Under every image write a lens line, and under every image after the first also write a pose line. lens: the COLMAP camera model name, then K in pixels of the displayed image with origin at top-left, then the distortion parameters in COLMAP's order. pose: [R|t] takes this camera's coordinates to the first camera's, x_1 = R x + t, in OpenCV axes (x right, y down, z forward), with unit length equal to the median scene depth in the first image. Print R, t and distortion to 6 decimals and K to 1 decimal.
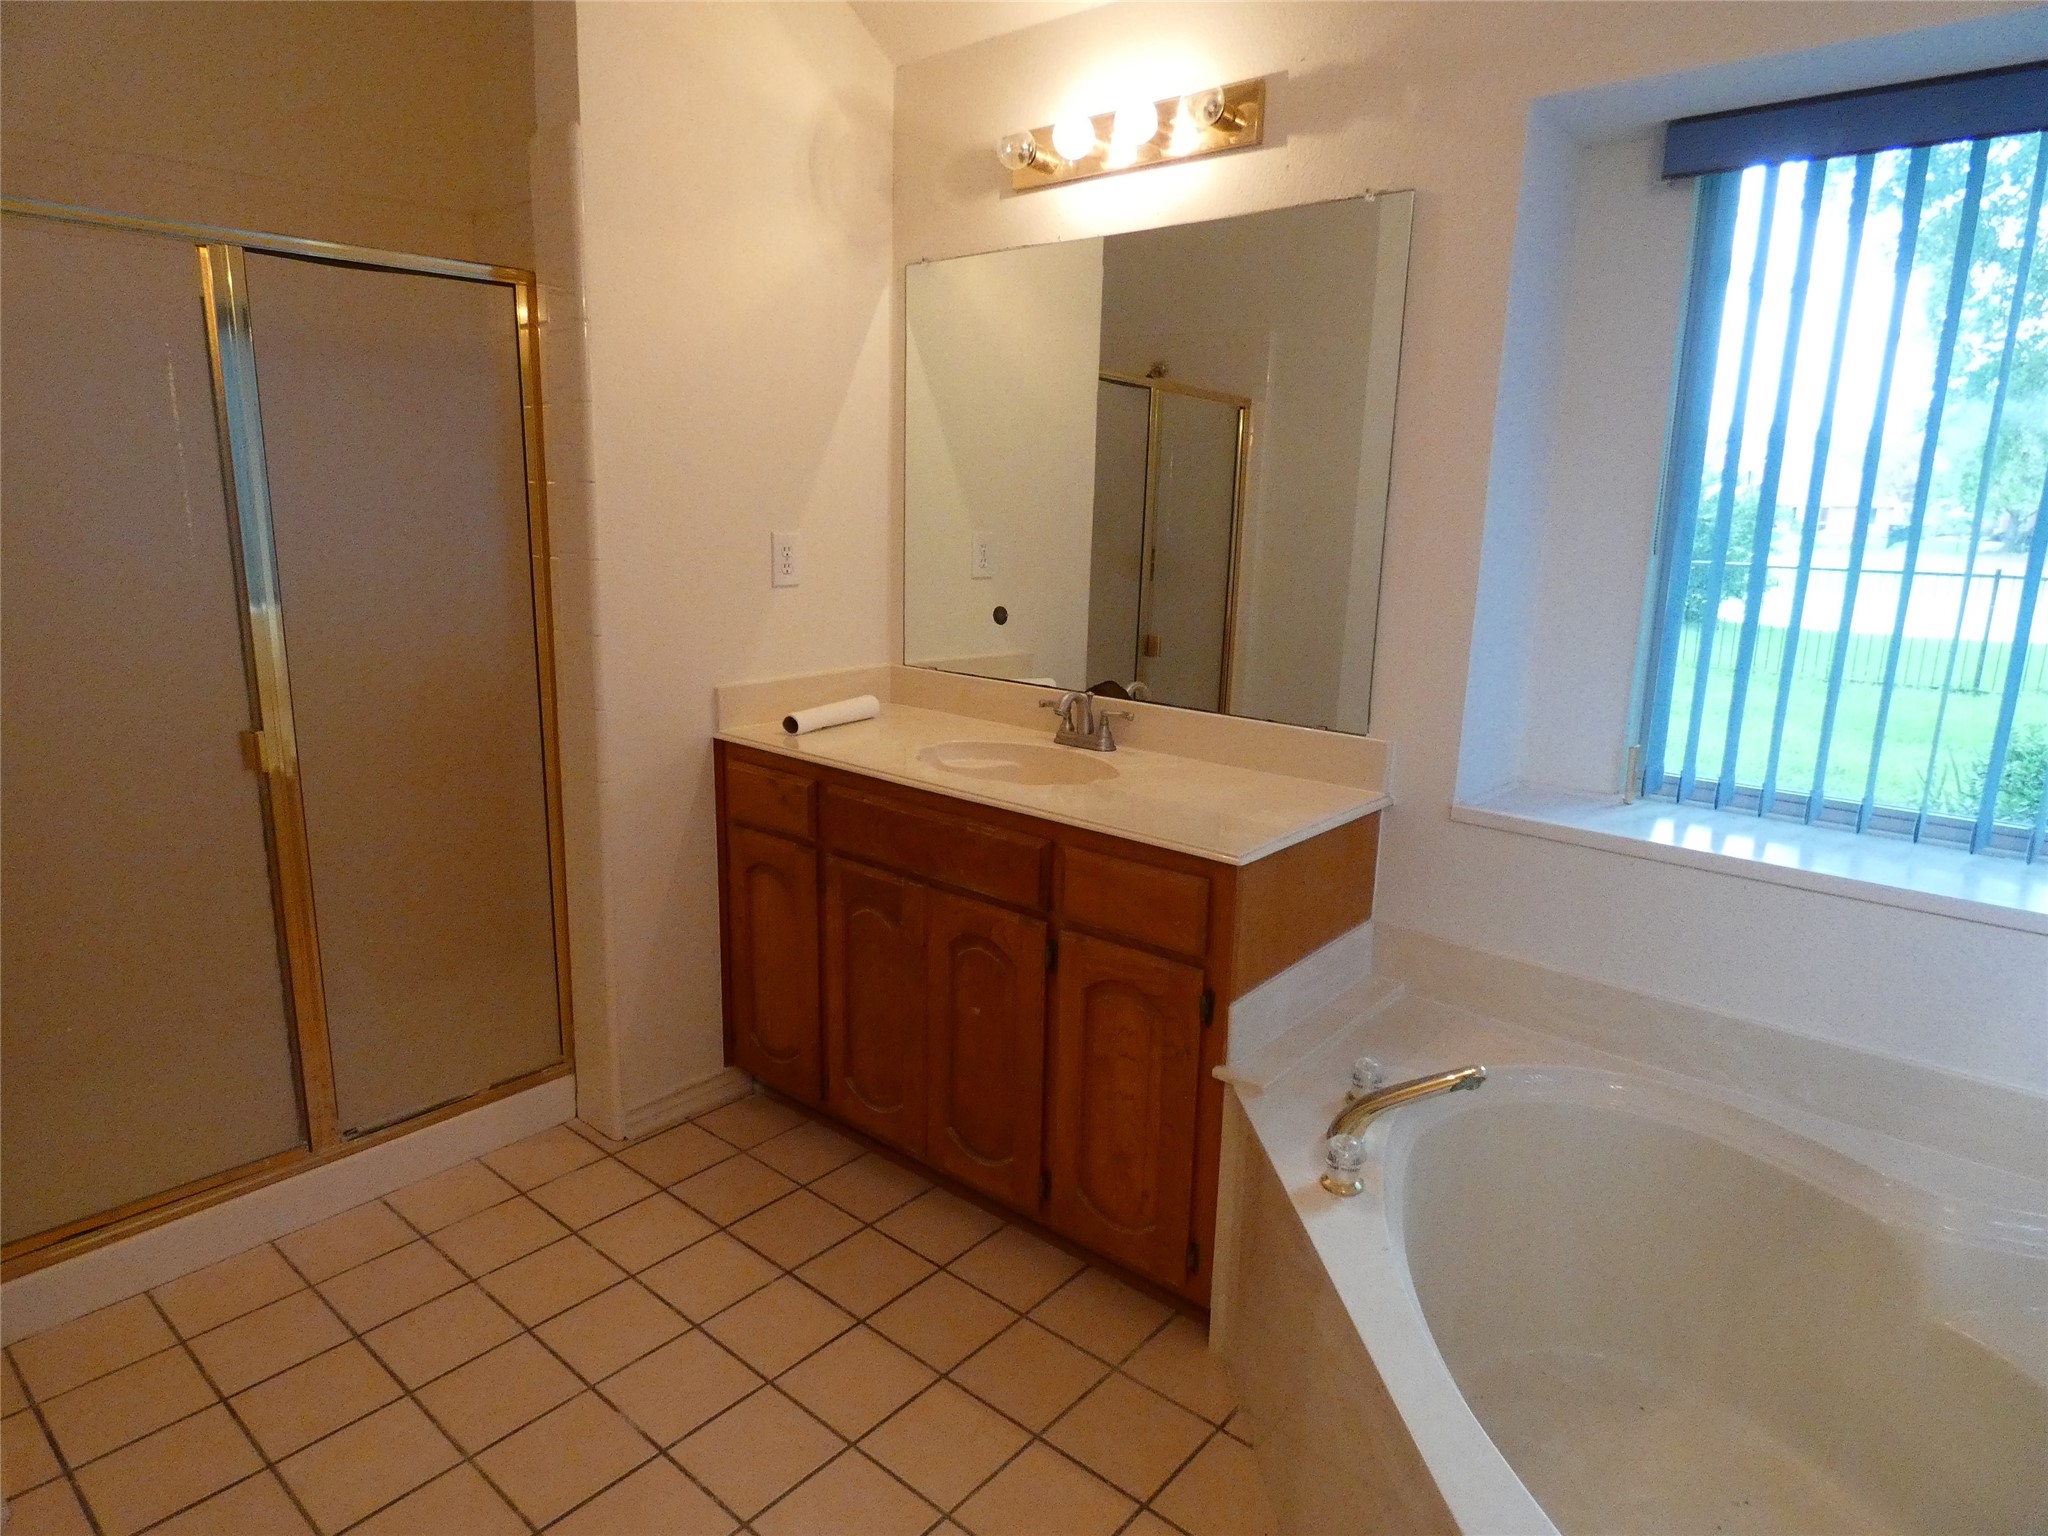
lens RADIAL K [[1226.5, 0, 1020.7], [0, 1226.5, 768.2], [0, 0, 1]] dist [-0.005952, -0.002885]
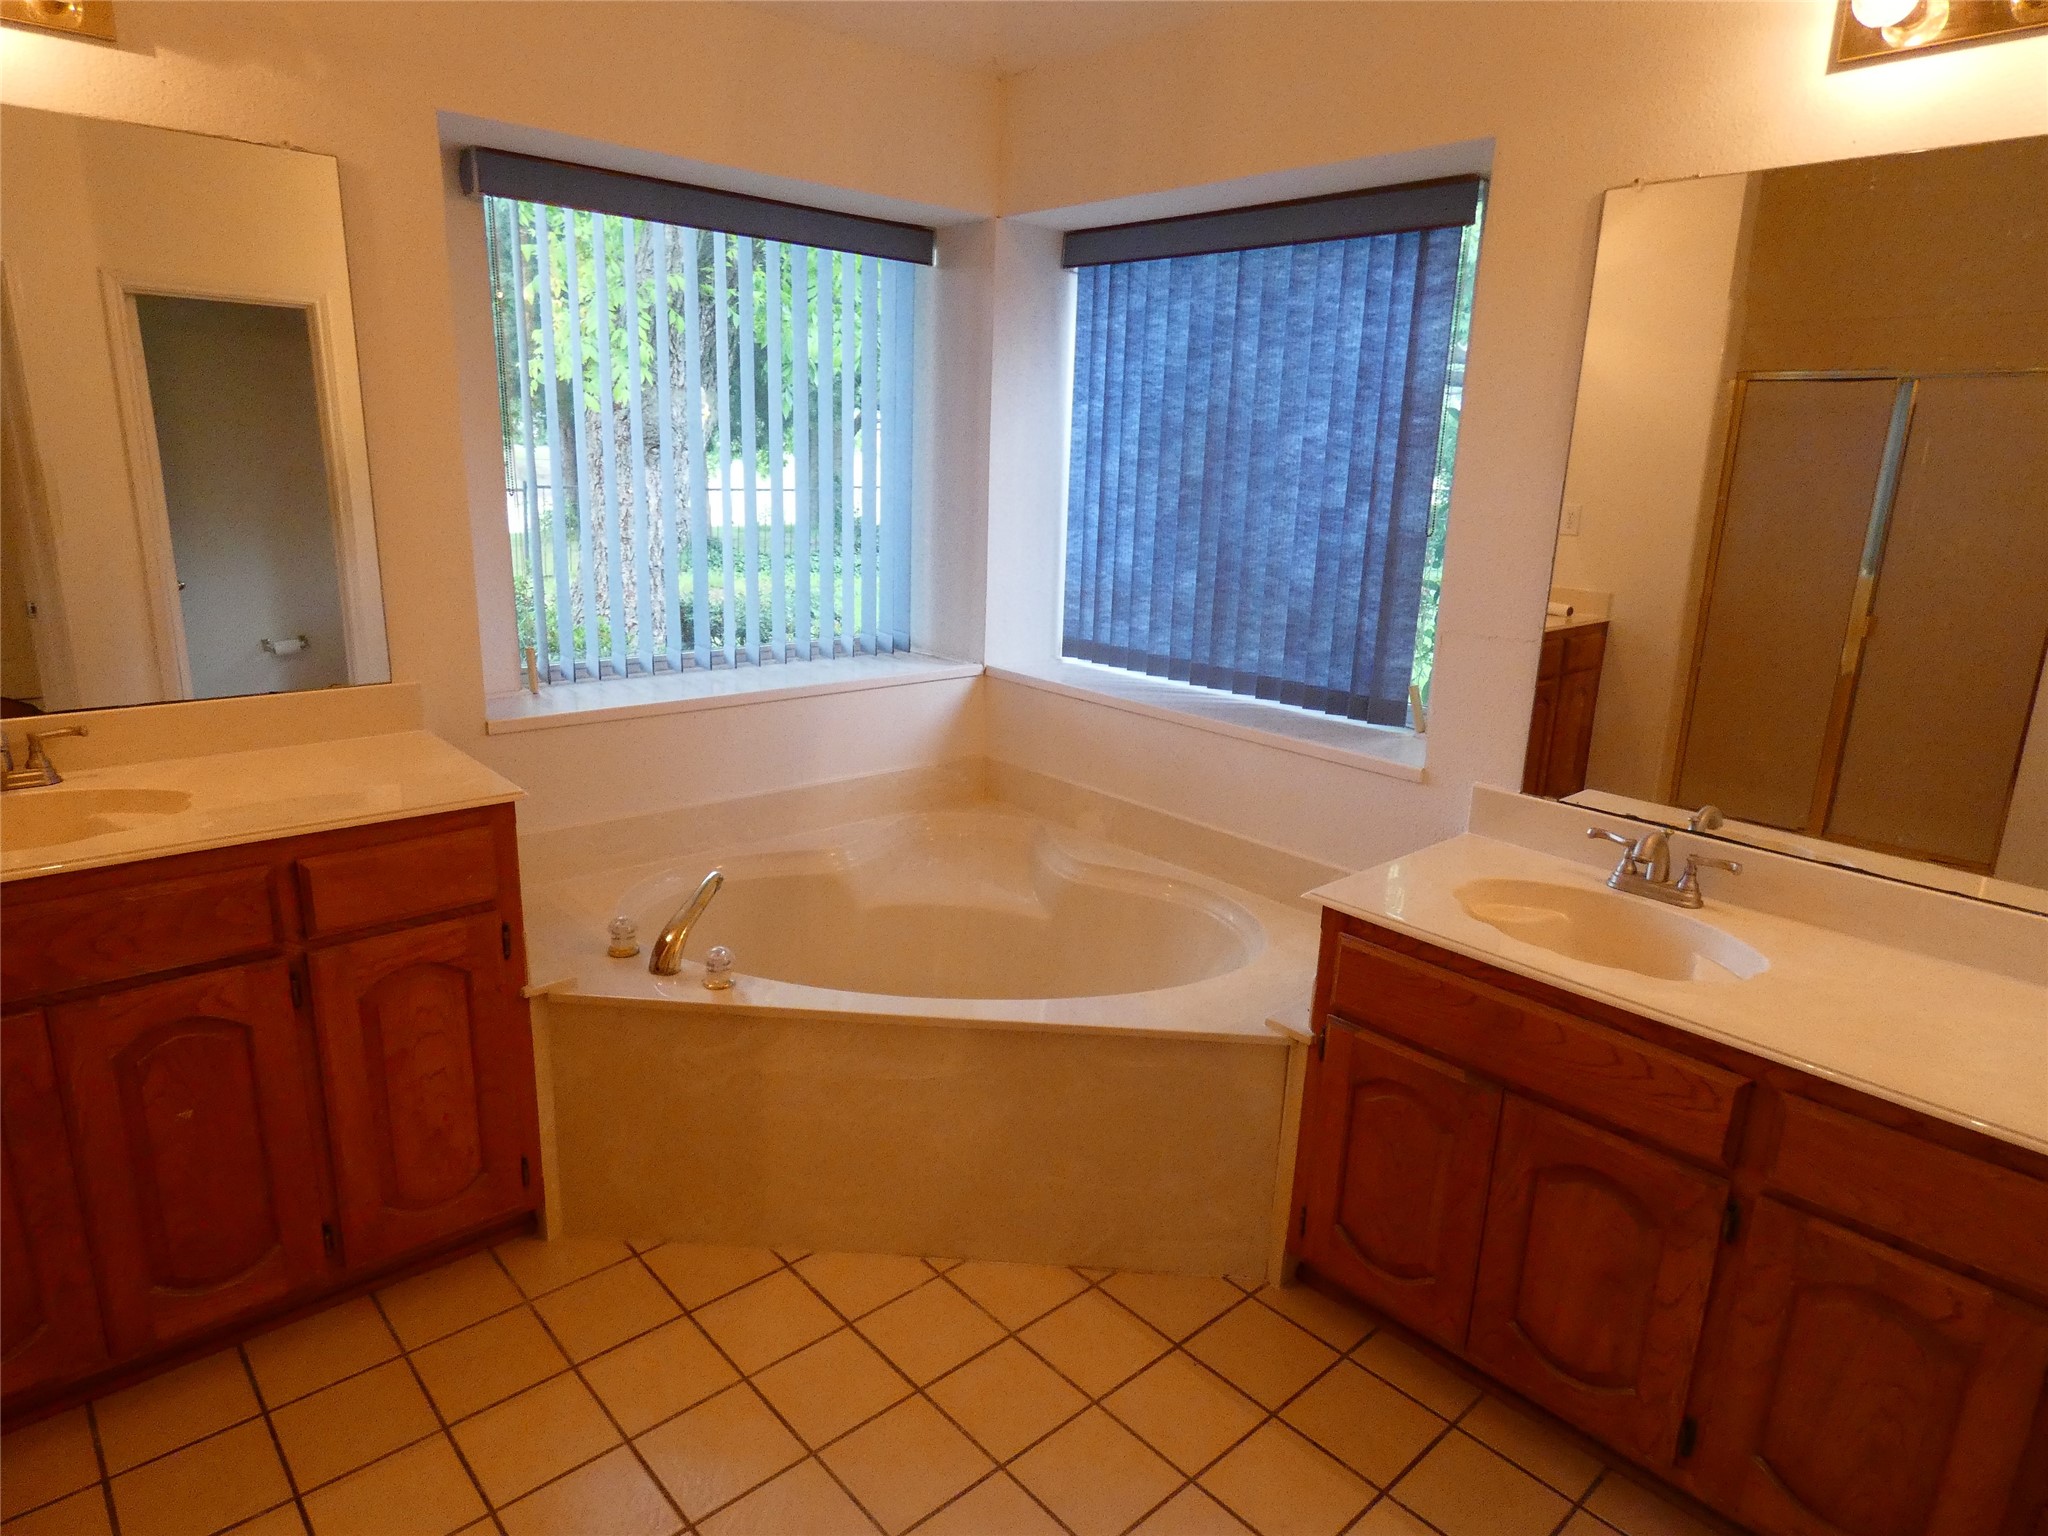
lens RADIAL K [[1226.5, 0, 1025.4], [0, 1226.5, 767.9], [0, 0, 1]] dist [-0.005952, -0.002885]
pose [[0.111436, -0.260010, 0.959154, -0.728824], [0.183753, 0.953914, 0.237241, -0.112897], [-0.976635, 0.149810, 0.154078, 0.335404]]
